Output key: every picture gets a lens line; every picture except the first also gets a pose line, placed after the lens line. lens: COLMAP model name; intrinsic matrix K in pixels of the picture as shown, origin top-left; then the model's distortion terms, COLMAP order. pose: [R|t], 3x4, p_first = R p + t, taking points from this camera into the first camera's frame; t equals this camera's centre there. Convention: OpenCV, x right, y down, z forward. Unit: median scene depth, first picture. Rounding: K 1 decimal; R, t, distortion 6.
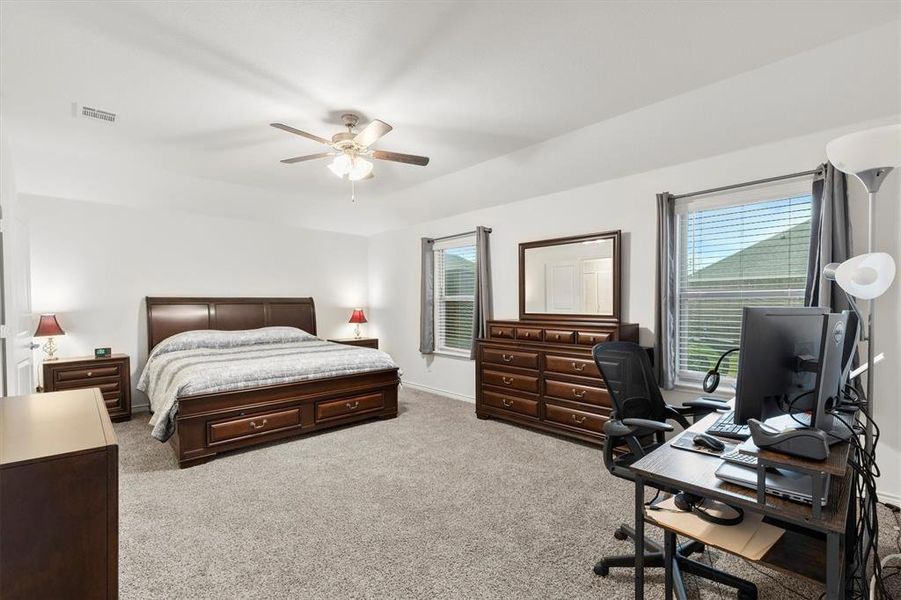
lens RADIAL K [[408.7, 0, 450.1], [0, 408.7, 305.4], [0, 0, 1]] dist [0.001930, 0.000186]
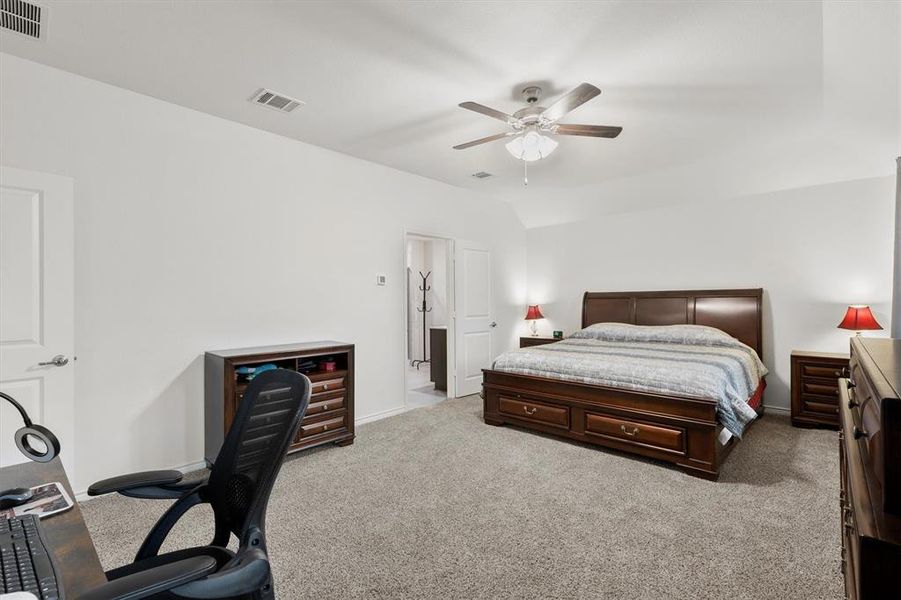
lens RADIAL K [[408.7, 0, 452.3], [0, 408.7, 293.9], [0, 0, 1]] dist [0.001930, 0.000186]
pose [[0.076141, -0.010449, -0.997042, 0.492516], [0.001414, 0.999945, -0.010371, -0.004054], [0.997096, -0.000620, 0.076152, 0.599448]]
